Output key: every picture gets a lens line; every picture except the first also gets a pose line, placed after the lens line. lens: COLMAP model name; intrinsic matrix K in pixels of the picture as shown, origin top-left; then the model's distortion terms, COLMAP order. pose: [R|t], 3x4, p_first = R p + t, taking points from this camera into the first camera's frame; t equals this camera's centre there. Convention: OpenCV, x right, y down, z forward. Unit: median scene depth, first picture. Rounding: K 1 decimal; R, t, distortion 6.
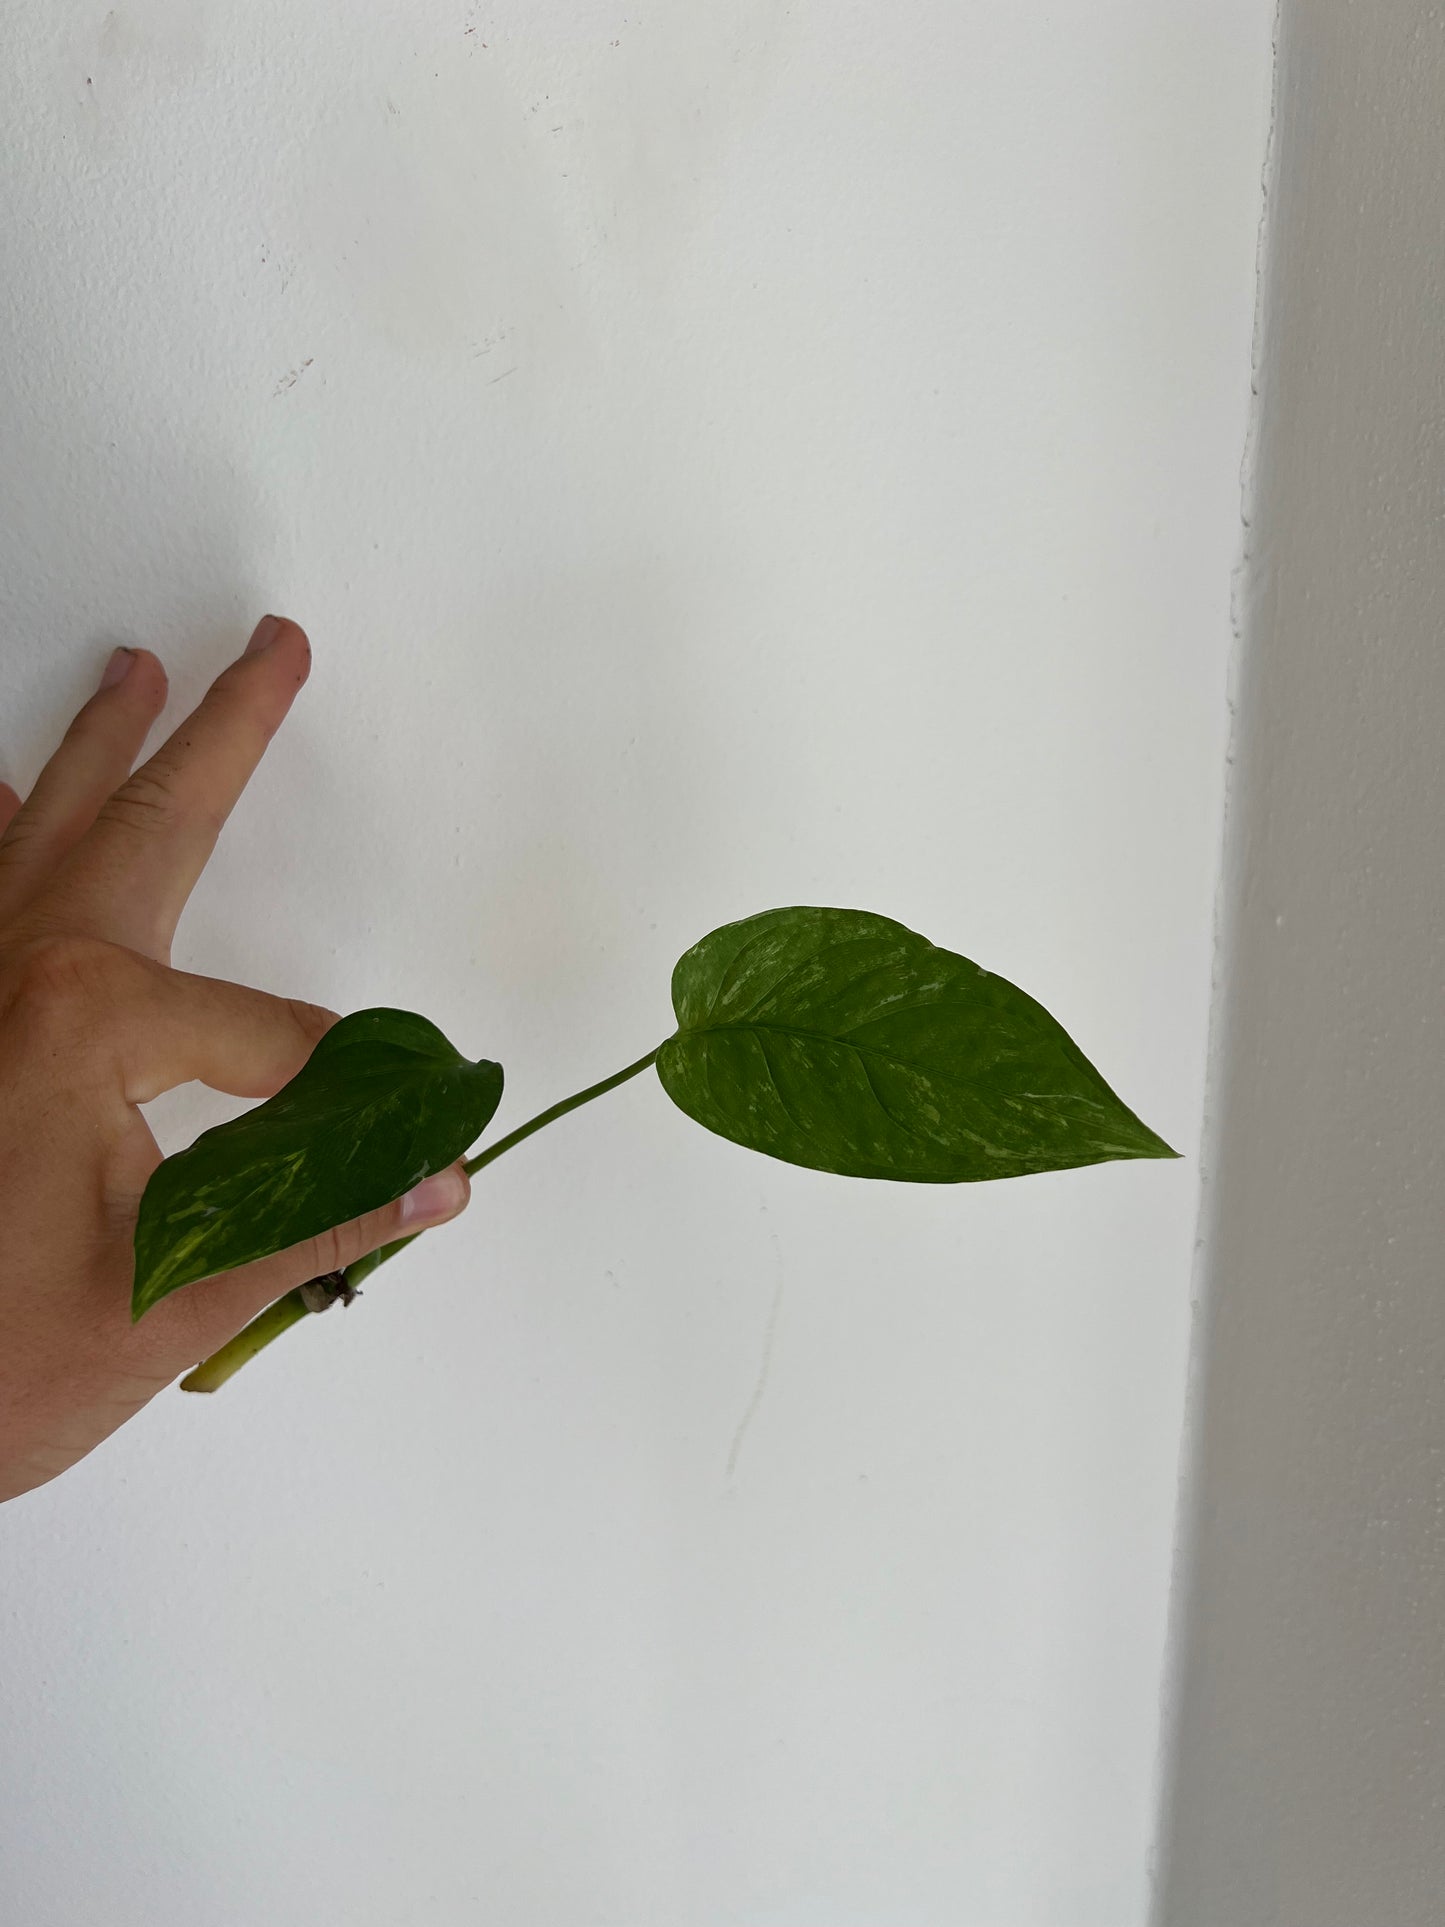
lens RADIAL K [[1502.8, 0, 733.5], [0, 1502.8, 977.6], [0, 0, 1]] dist [0.023469, -0.051392]
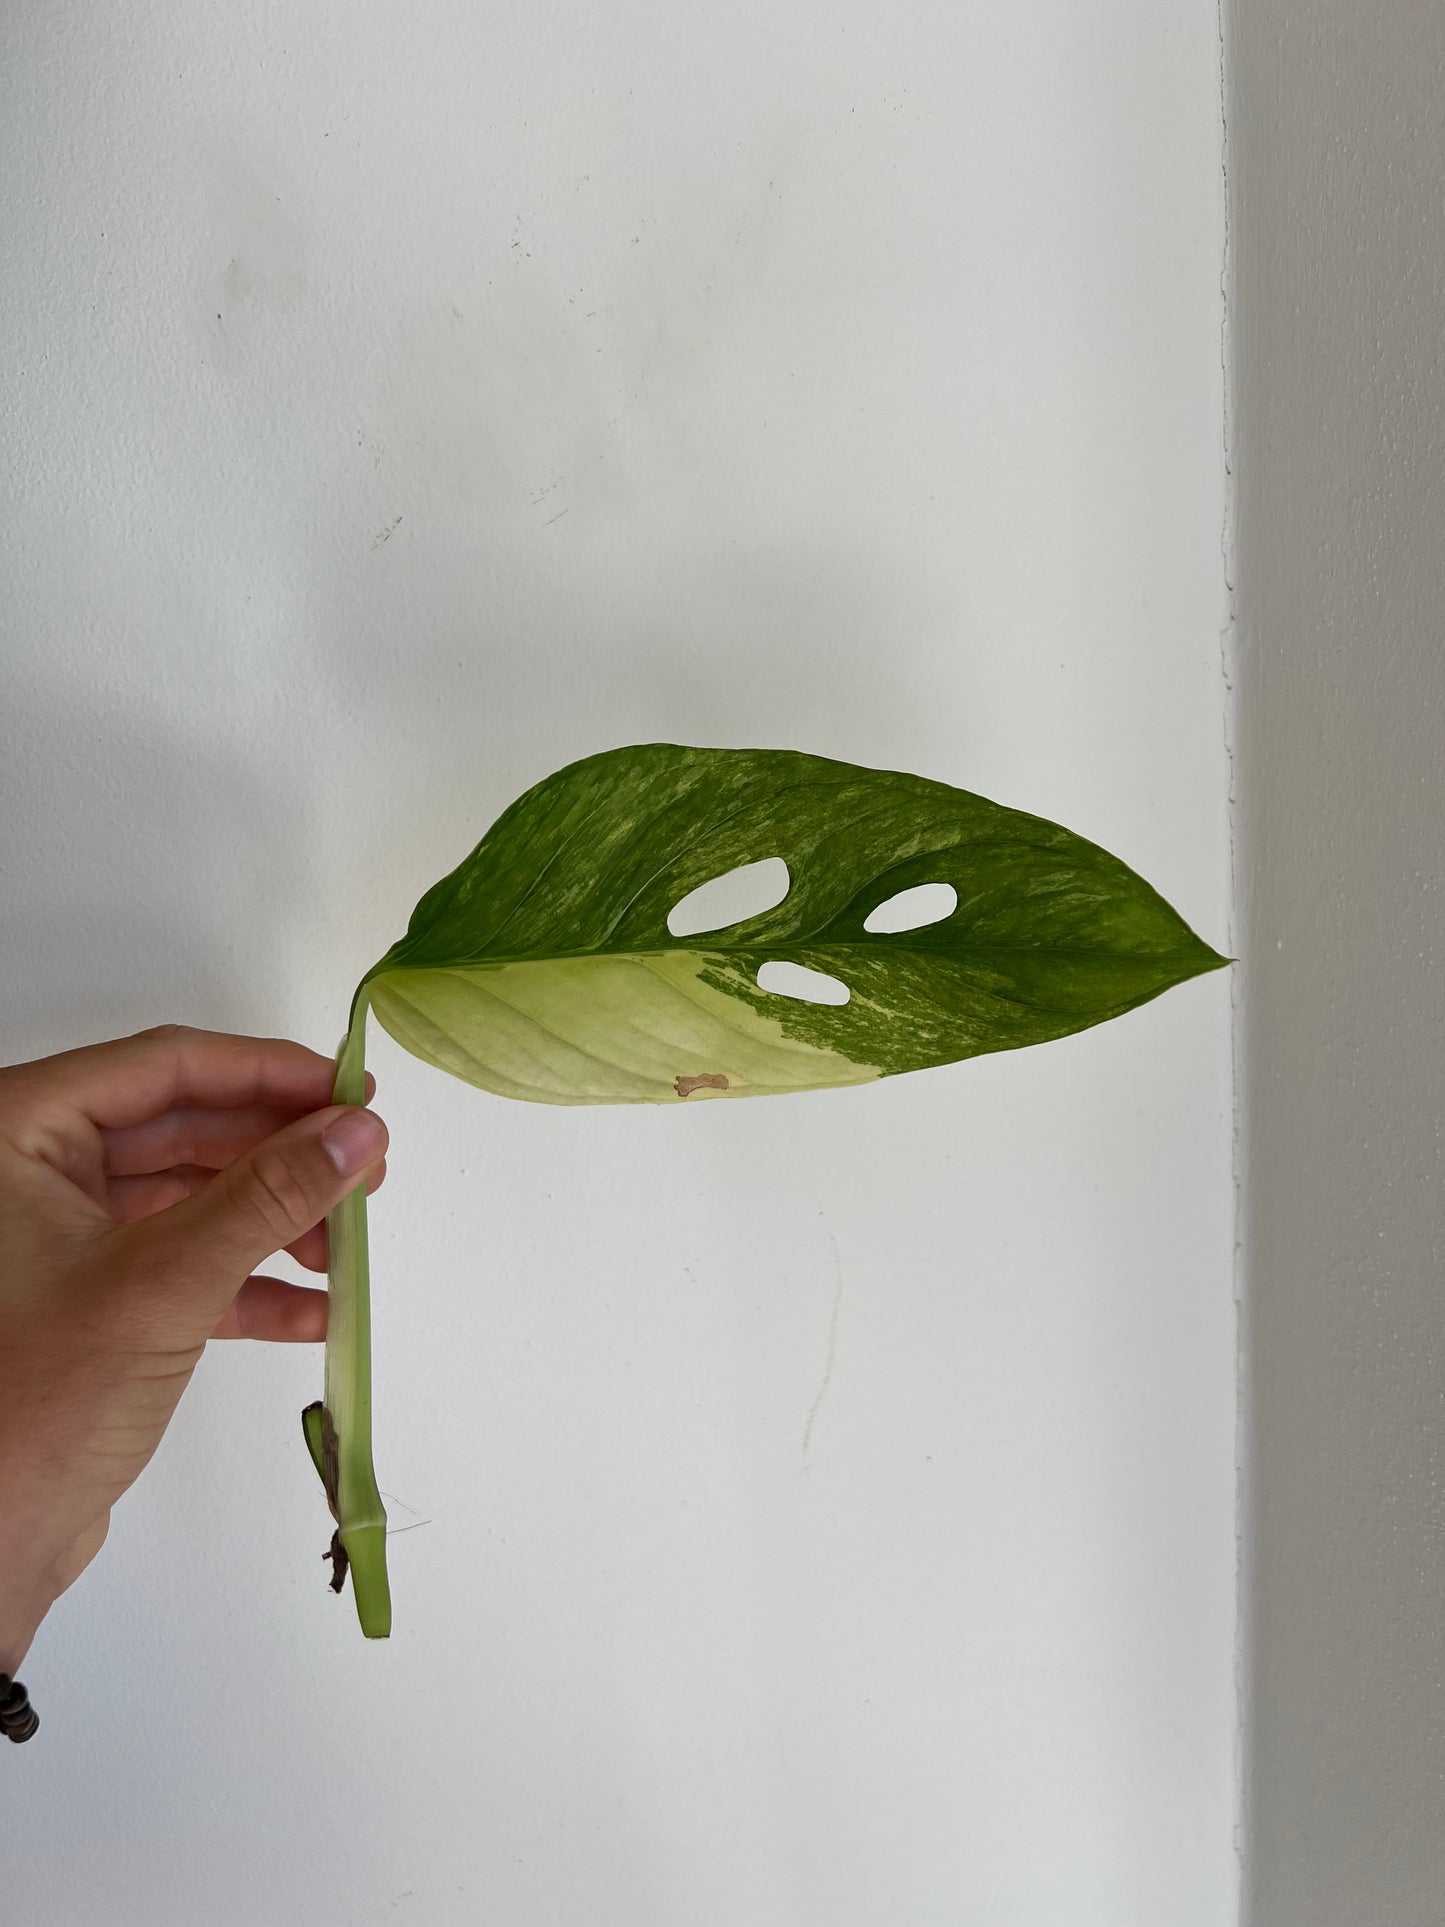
lens RADIAL K [[1502.8, 0, 731.2], [0, 1502.8, 987.1], [0, 0, 1]] dist [0.023469, -0.051392]
pose [[0.989031, -0.030891, -0.144441, 0.135674], [0.027388, 0.999282, -0.026178, 0.011547], [0.145146, 0.021935, 0.989167, -0.152569]]
